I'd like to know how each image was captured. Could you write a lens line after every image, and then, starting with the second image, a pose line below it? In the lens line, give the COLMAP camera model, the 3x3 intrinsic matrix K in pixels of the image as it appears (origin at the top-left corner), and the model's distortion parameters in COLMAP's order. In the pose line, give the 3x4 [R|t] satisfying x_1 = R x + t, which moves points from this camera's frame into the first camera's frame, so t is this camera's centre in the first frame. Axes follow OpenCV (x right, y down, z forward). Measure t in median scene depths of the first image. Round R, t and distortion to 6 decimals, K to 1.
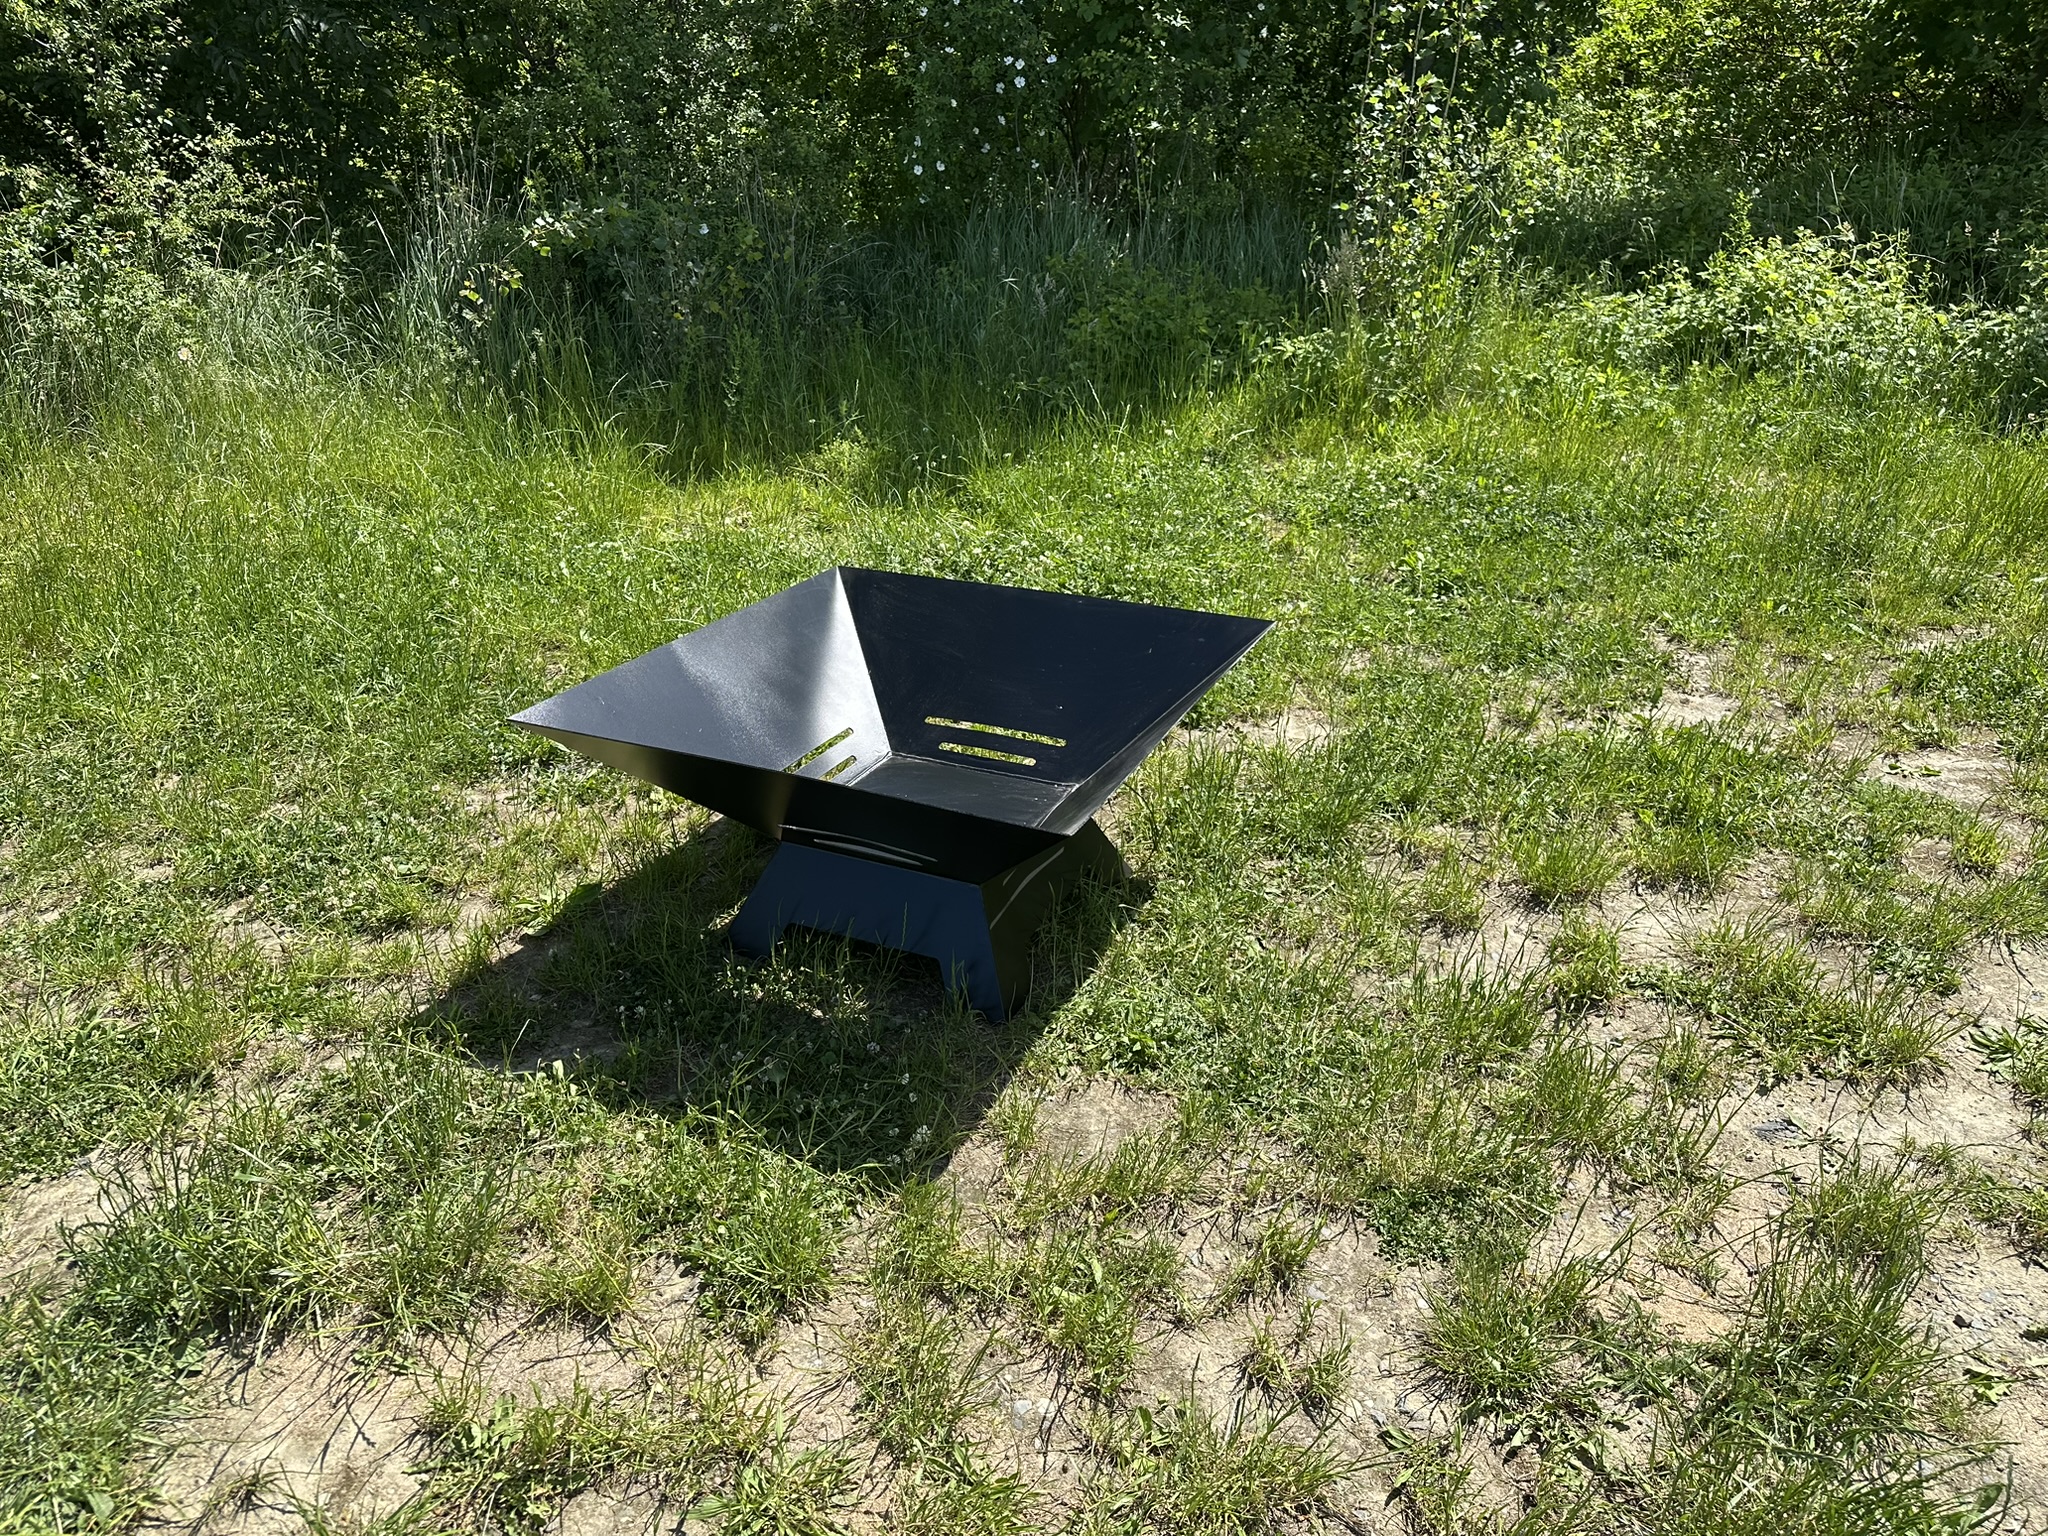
lens RADIAL K [[1511.0, 0, 1011.6], [0, 1511.0, 761.4], [0, 0, 1]] dist [0.048450, -0.060495]
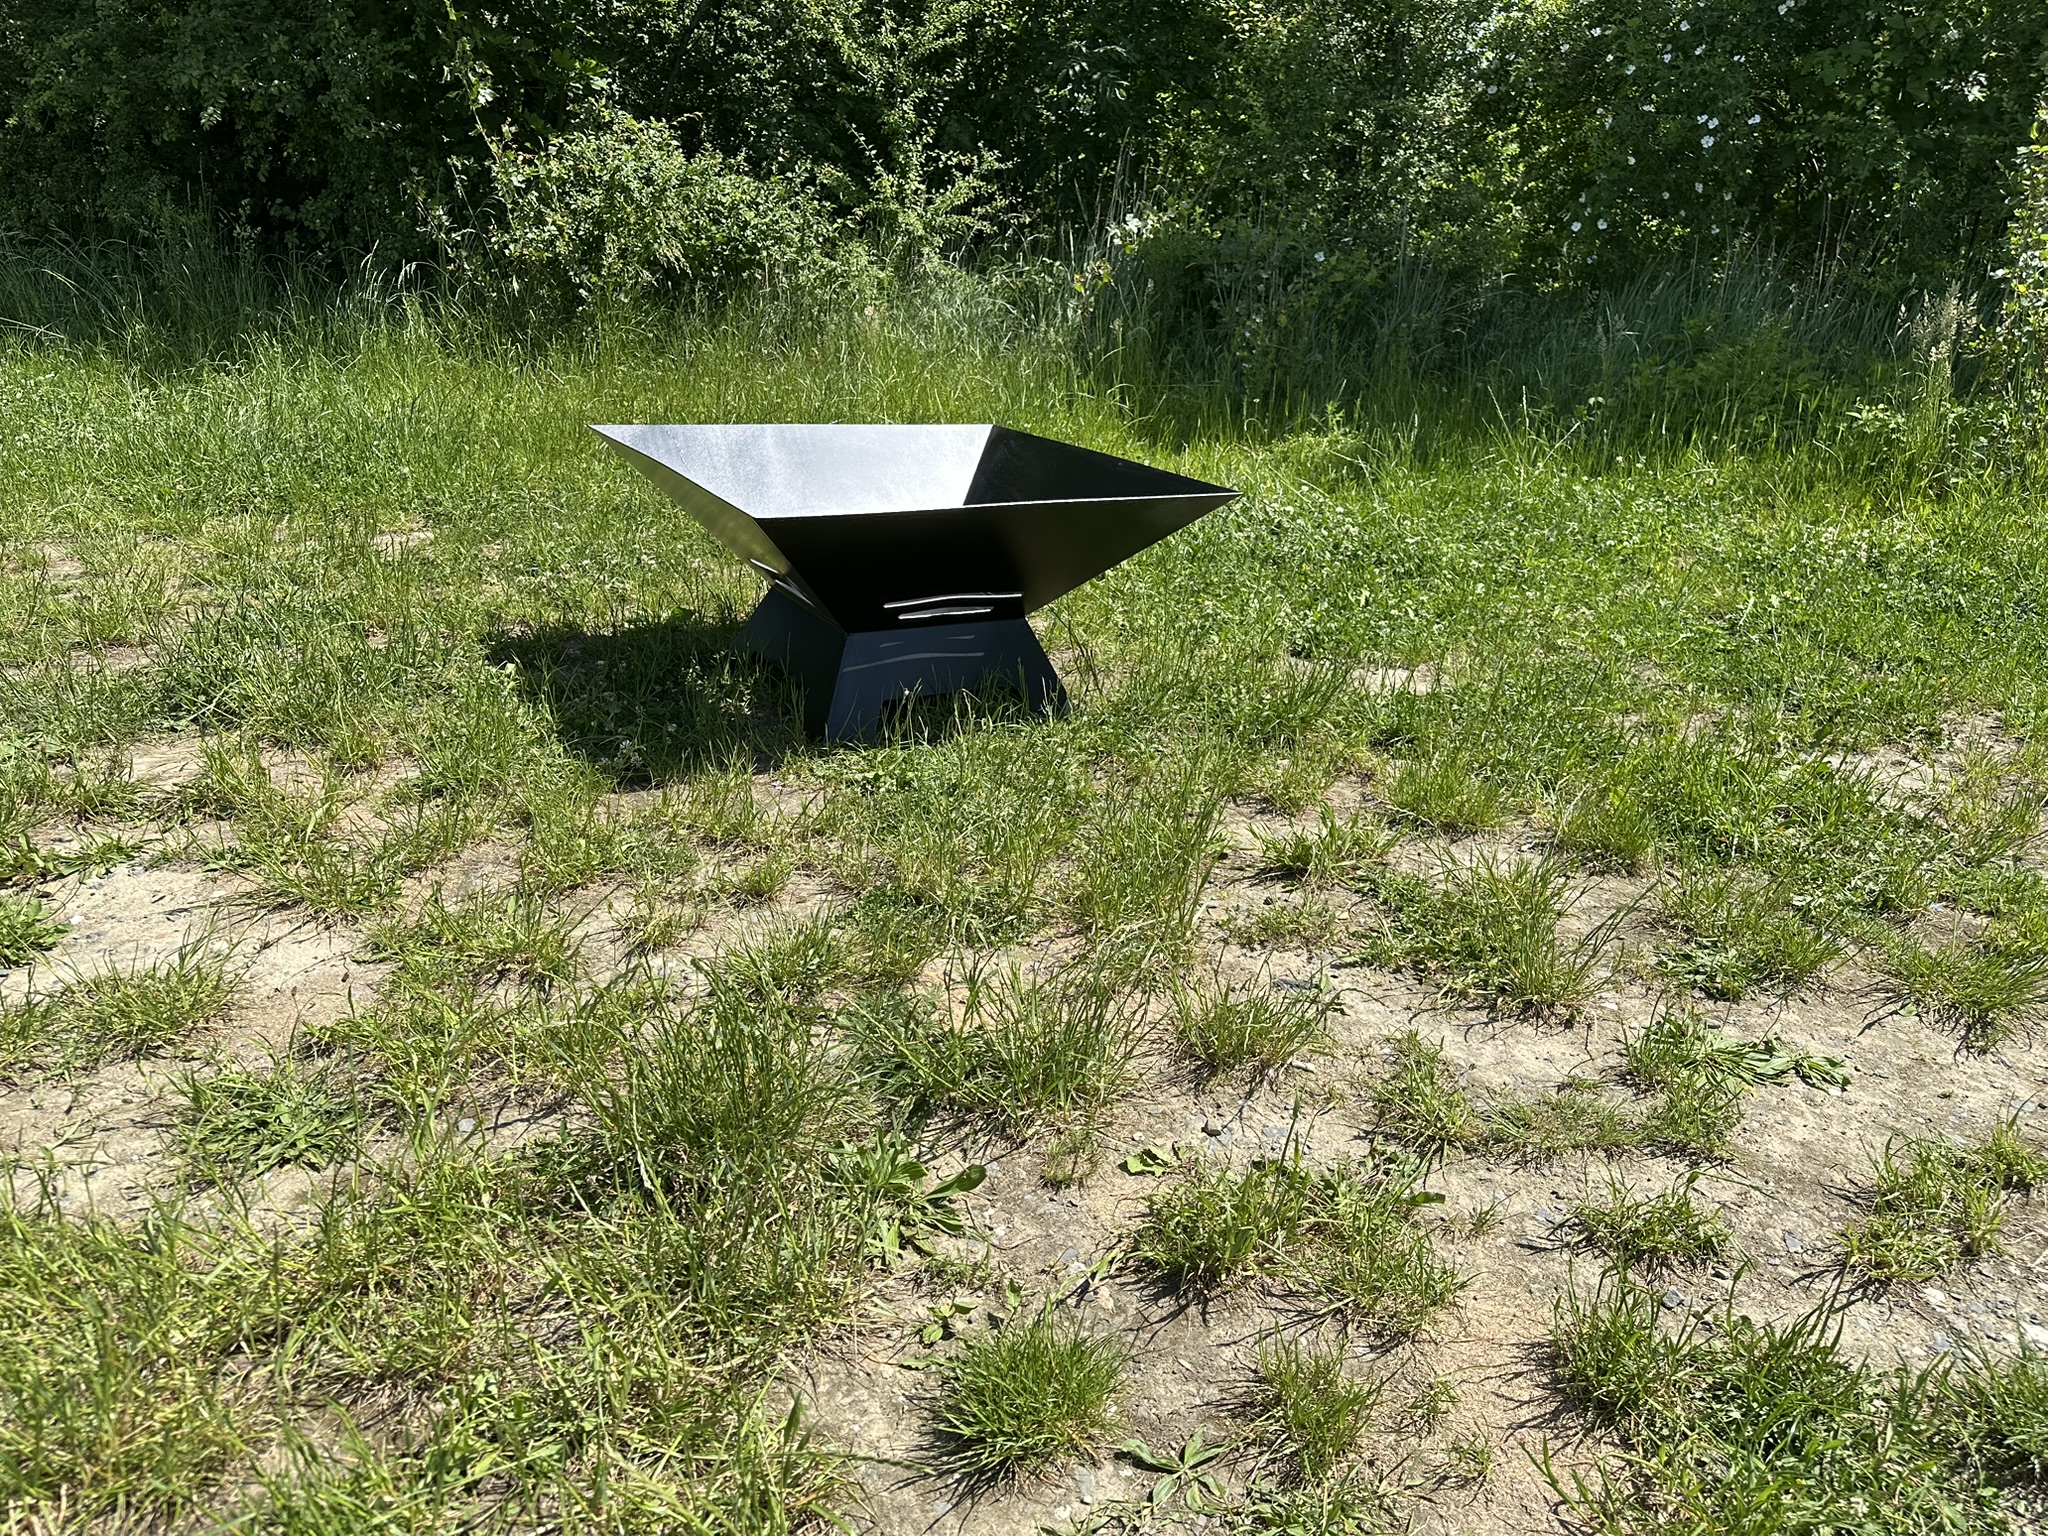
lens RADIAL K [[1511.0, 0, 942.2], [0, 1511.0, 745.0], [0, 0, 1]] dist [0.048450, -0.060495]
pose [[0.806928, 0.248577, -0.535795, 0.595956], [-0.295142, 0.955453, -0.001222, 0.127872], [0.511623, 0.159121, 0.844347, 0.077926]]
